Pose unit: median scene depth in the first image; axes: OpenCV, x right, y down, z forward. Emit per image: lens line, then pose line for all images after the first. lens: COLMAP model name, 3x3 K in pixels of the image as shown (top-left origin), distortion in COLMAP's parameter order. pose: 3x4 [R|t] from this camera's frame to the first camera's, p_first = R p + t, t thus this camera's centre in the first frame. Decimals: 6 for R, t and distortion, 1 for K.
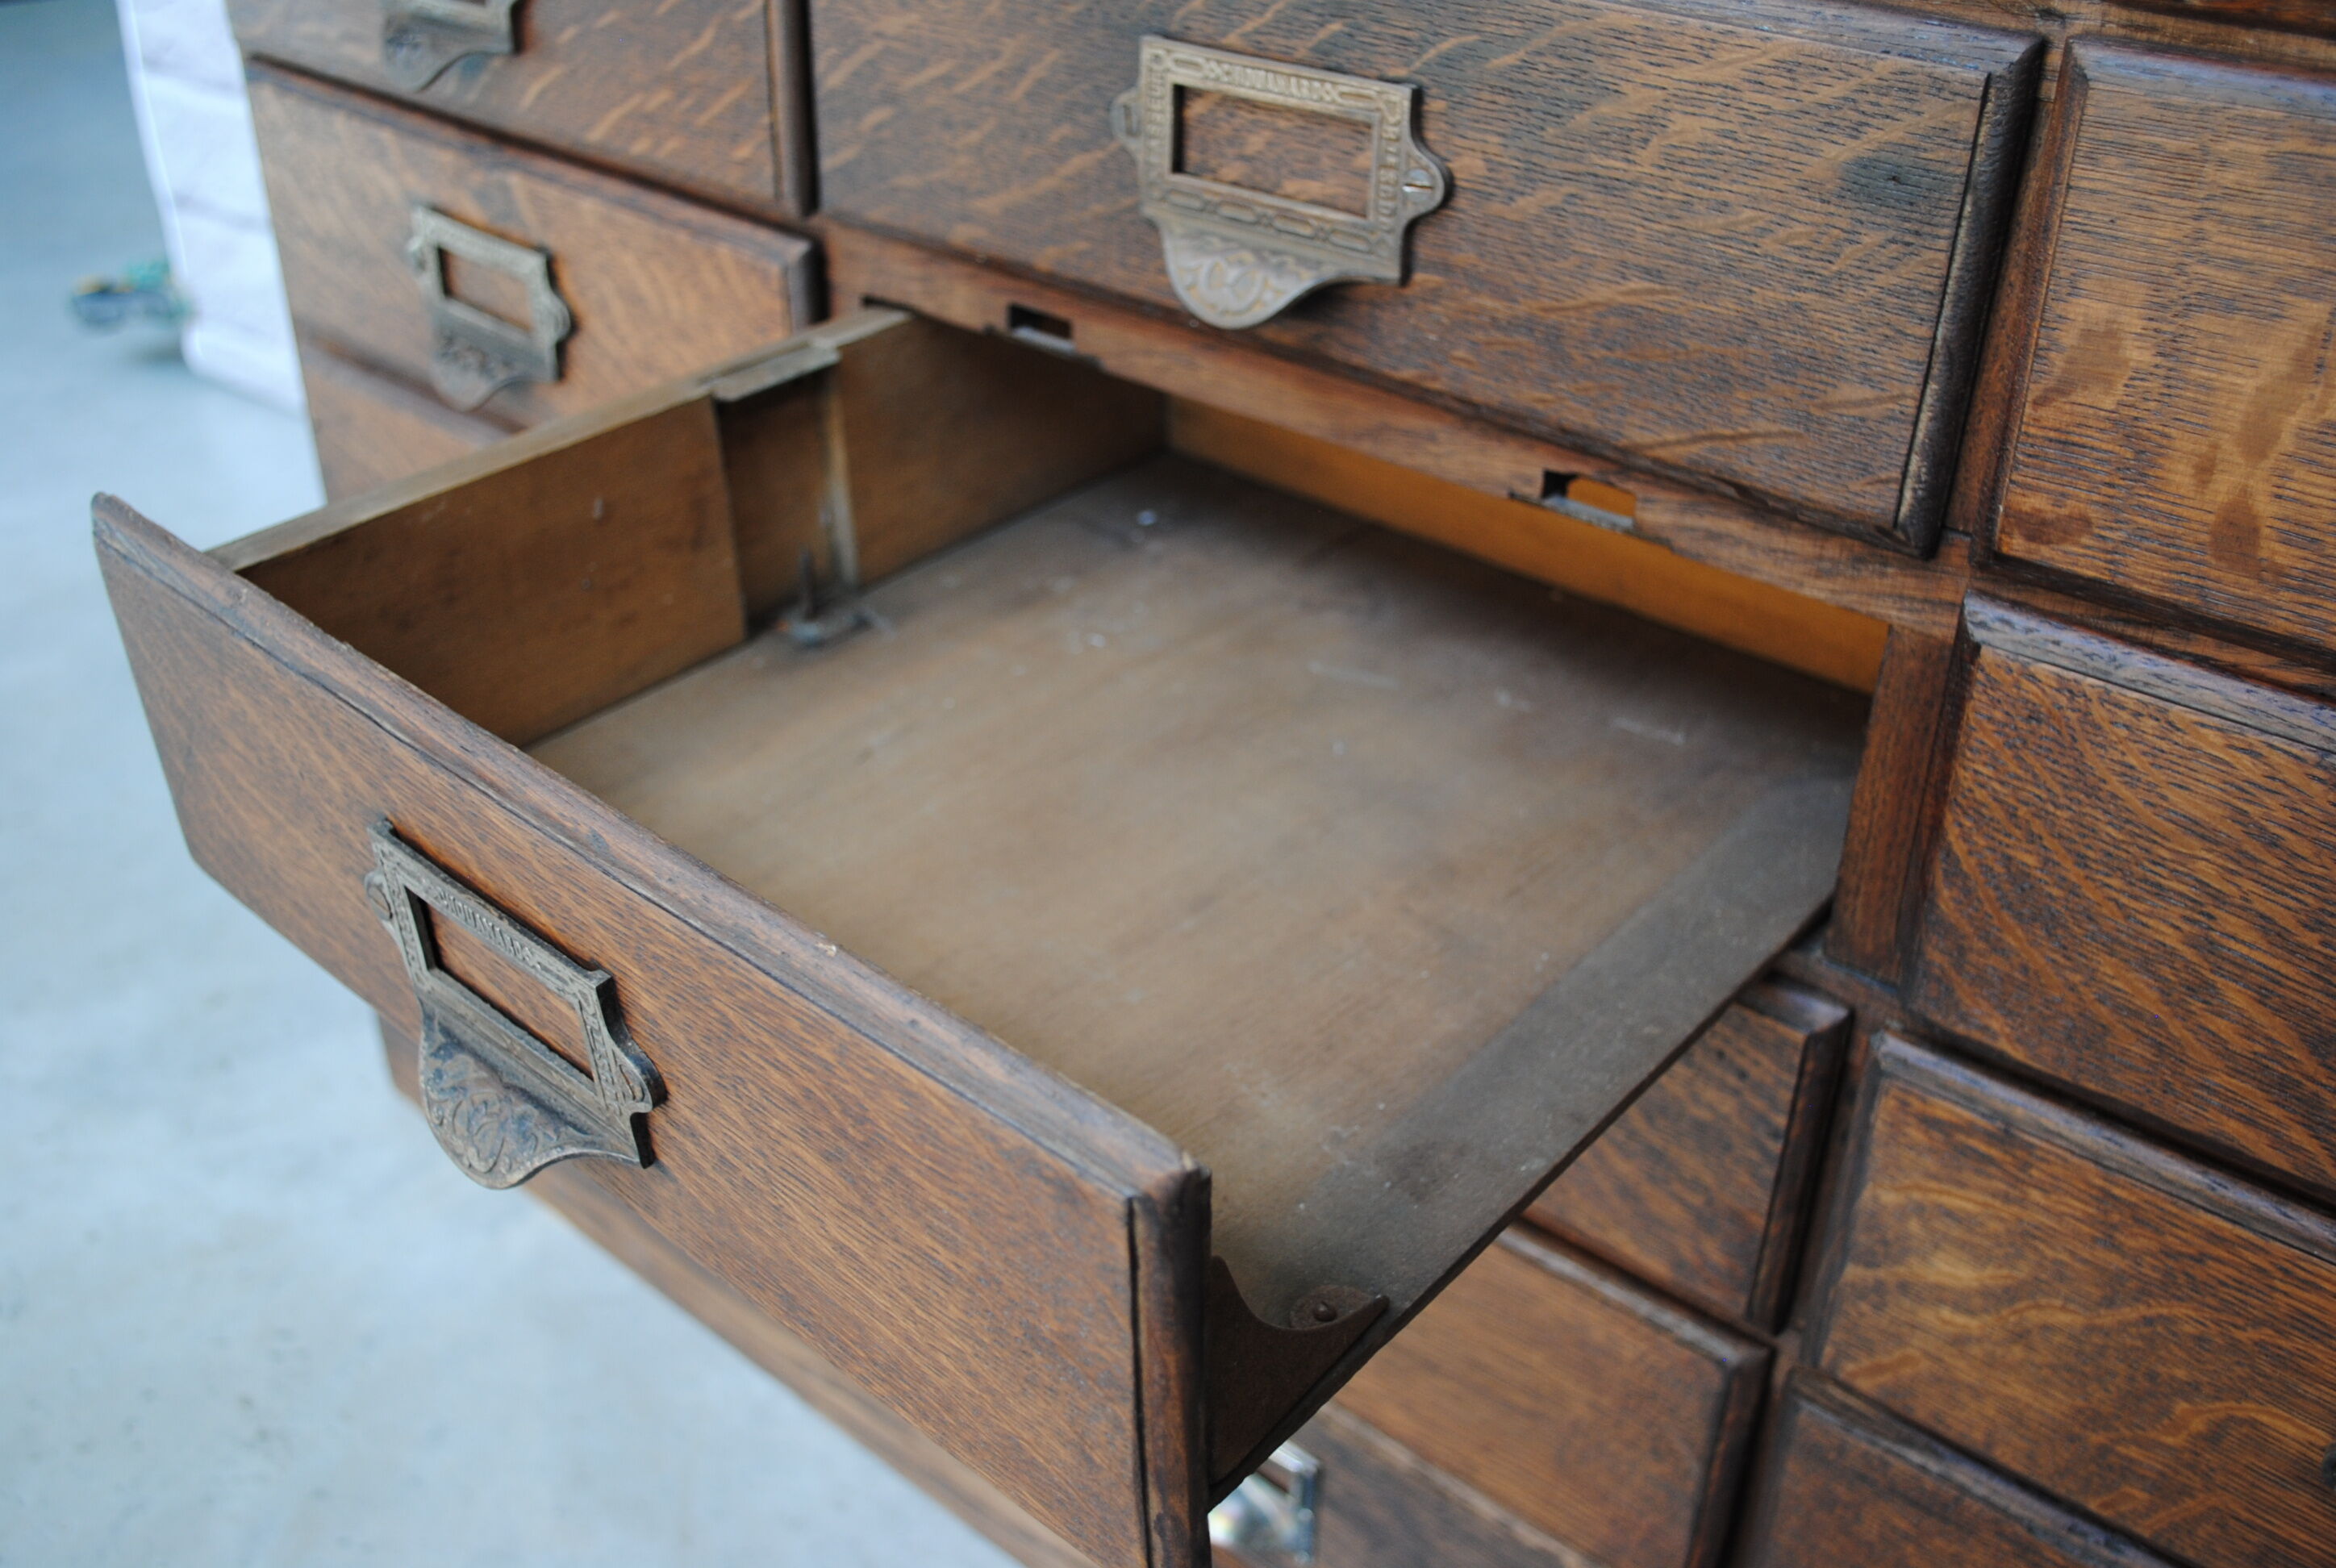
lens RADIAL K [[2135.9, 0, 1182.8], [0, 2135.9, 774.1], [0, 0, 1]] dist [-0.077665, 0.014453]
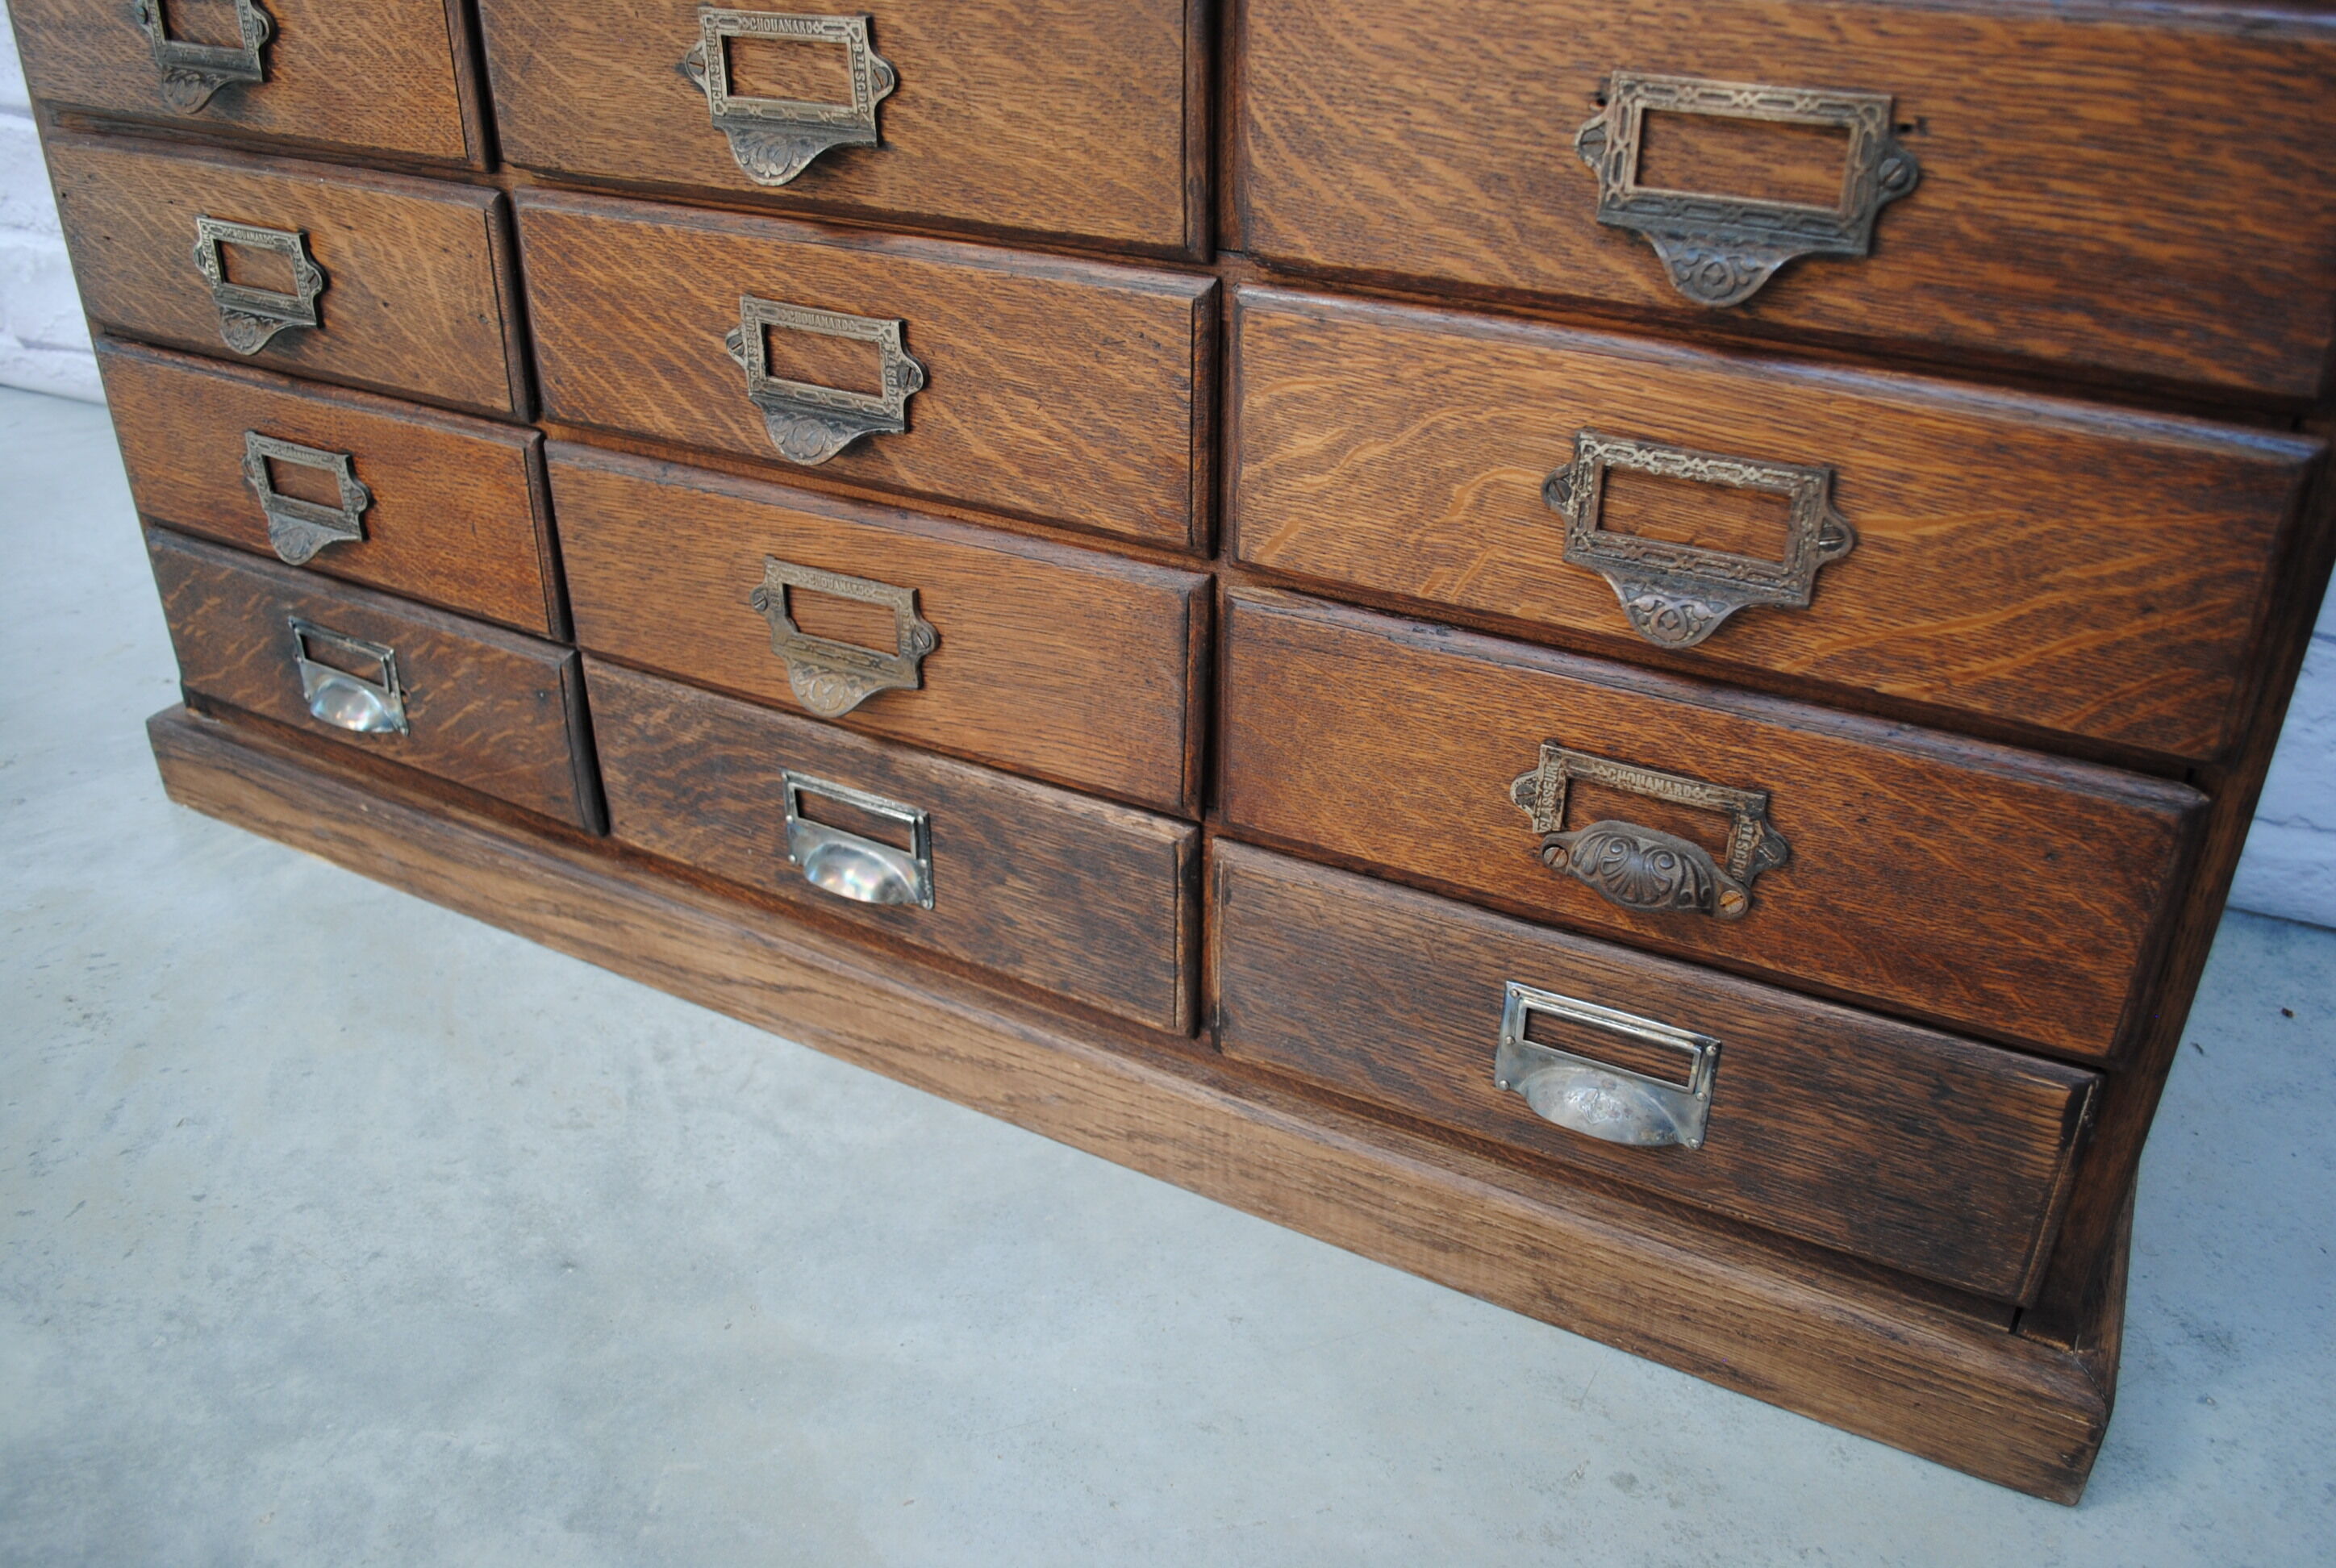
lens RADIAL K [[1832.3, 0, 1189.3], [0, 1832.3, 772.0], [0, 0, 1]] dist [-0.089399, 0.016929]
pose [[0.977224, -0.108736, 0.182235, 0.025960], [0.113049, 0.993499, -0.013414, 0.481951], [-0.179591, 0.033710, 0.983164, -0.244983]]
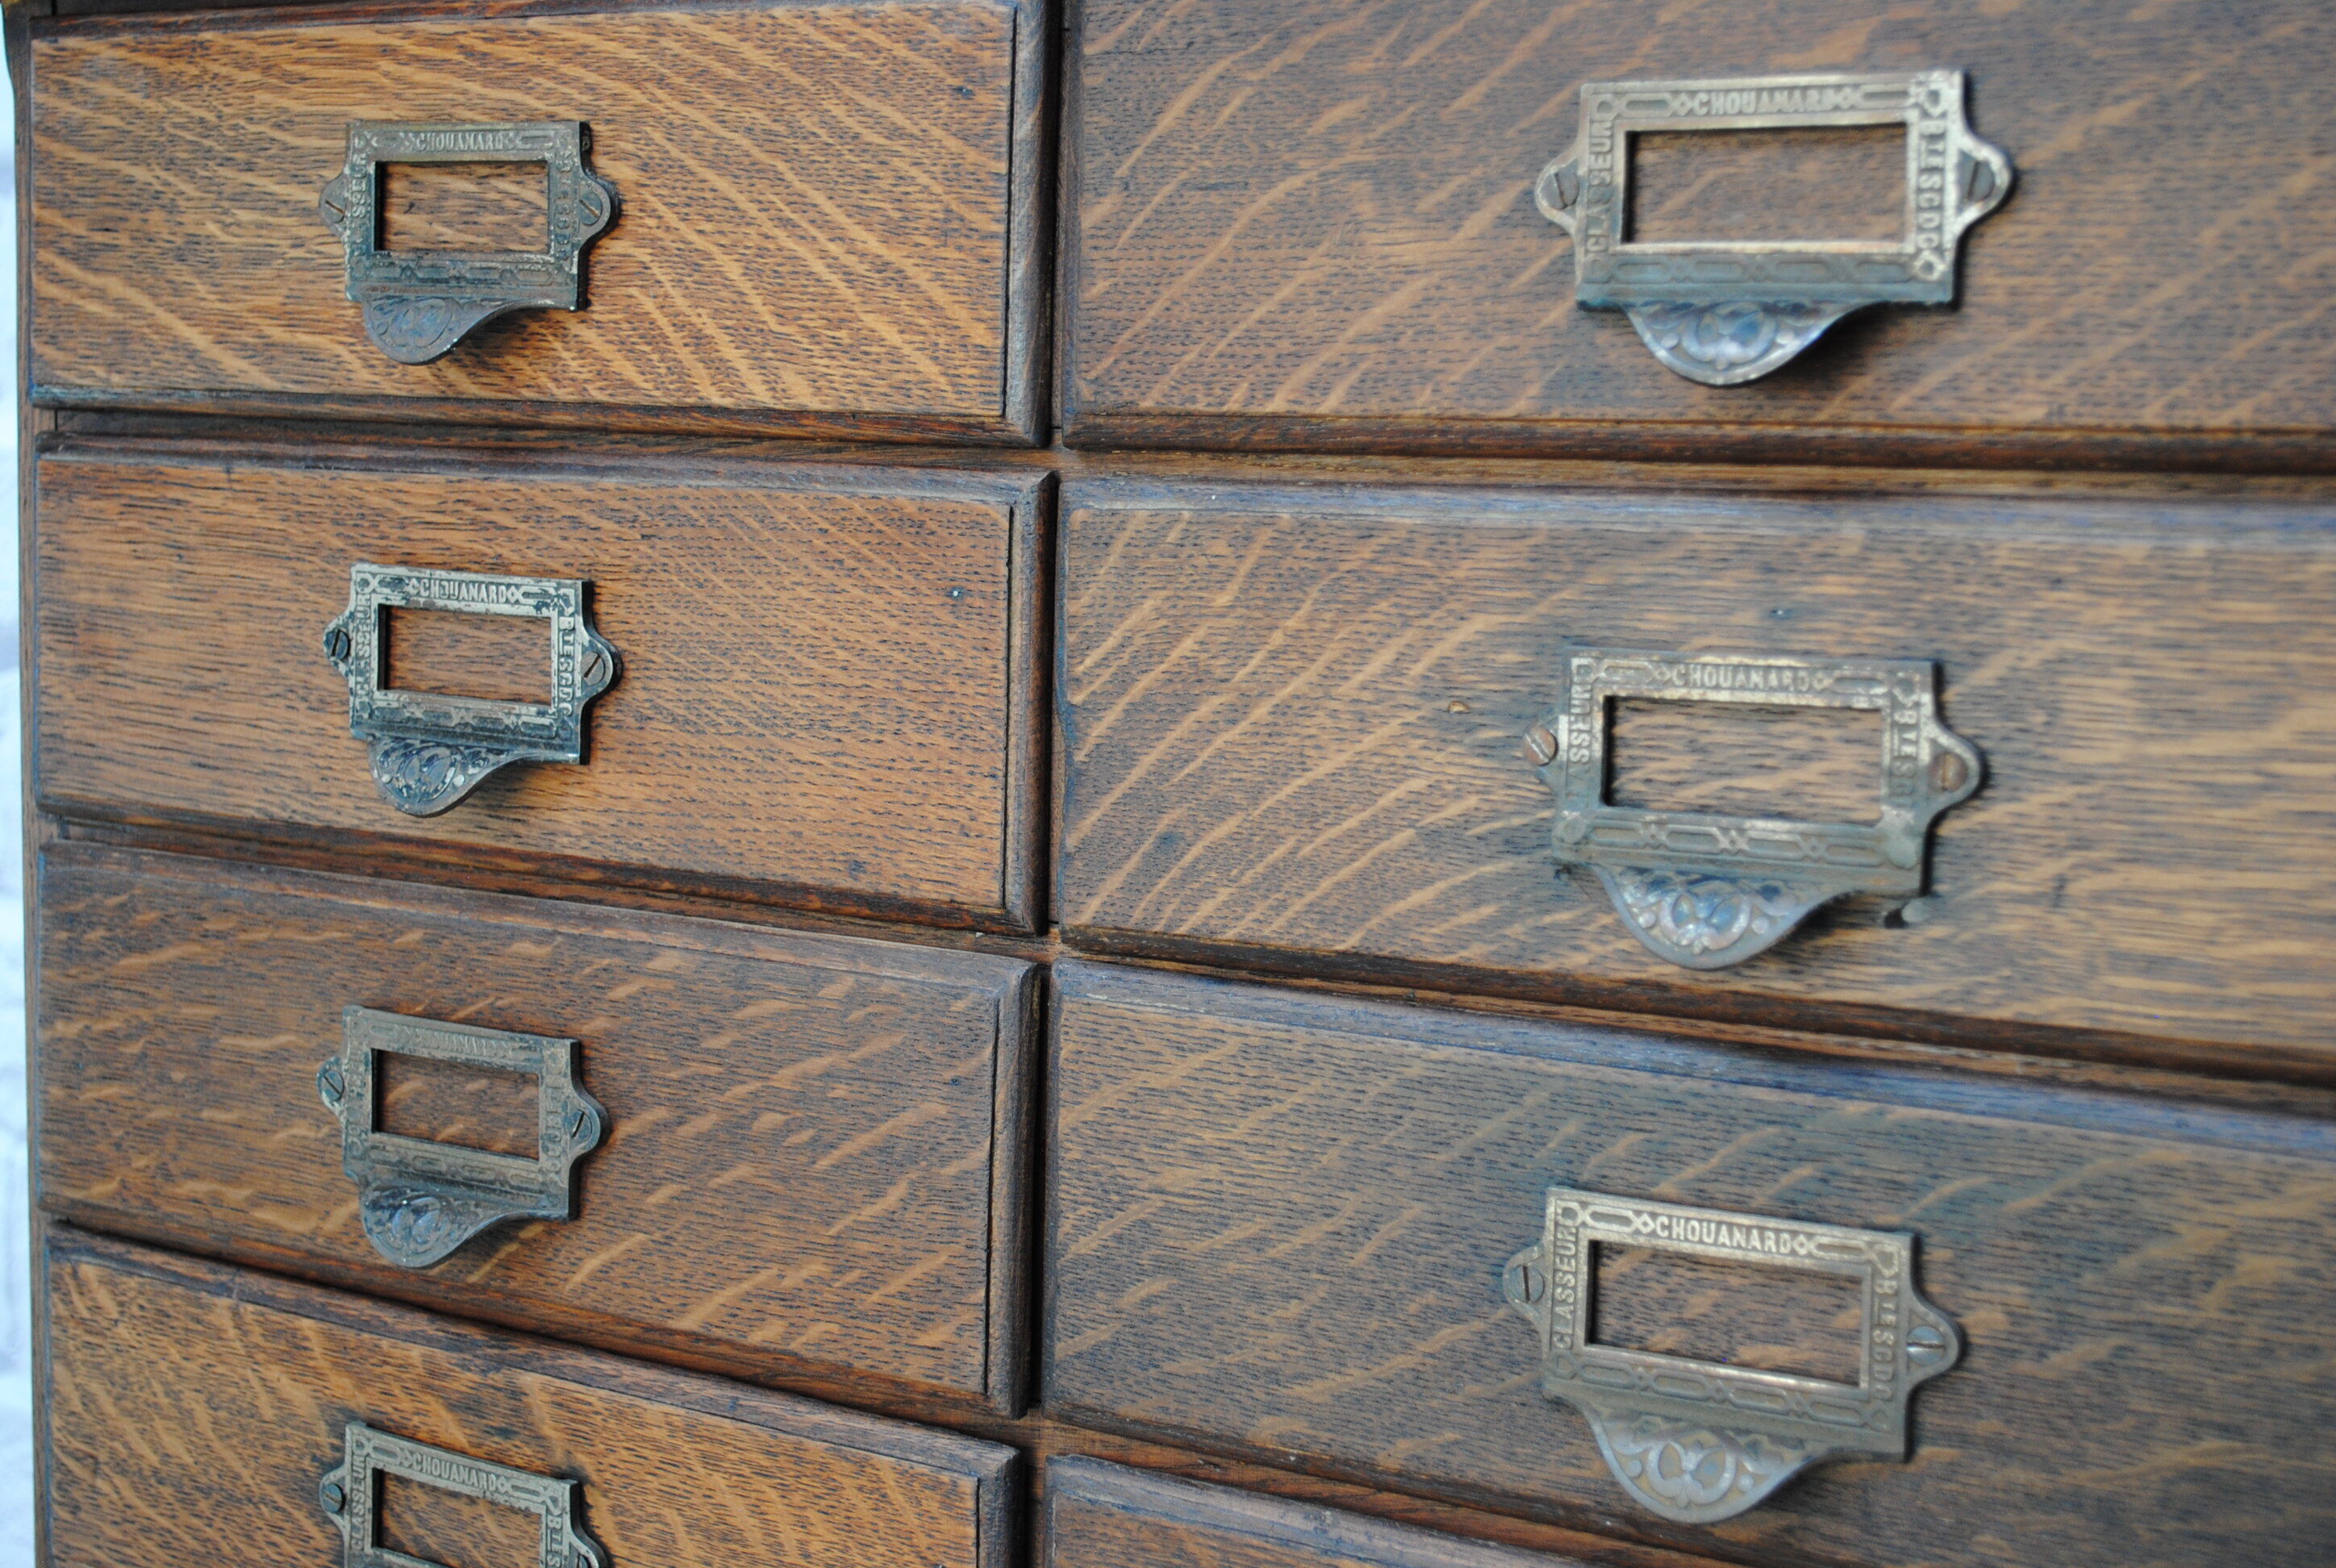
lens RADIAL K [[3506.1, 0, 1174.3], [0, 3506.1, 774.7], [0, 0, 1]] dist [-0.024176, 0.033744]
pose [[0.990792, -0.014593, 0.134602, -0.375131], [0.070391, 0.904769, -0.420046, 0.089680], [-0.115654, 0.425653, 0.897465, -0.342950]]
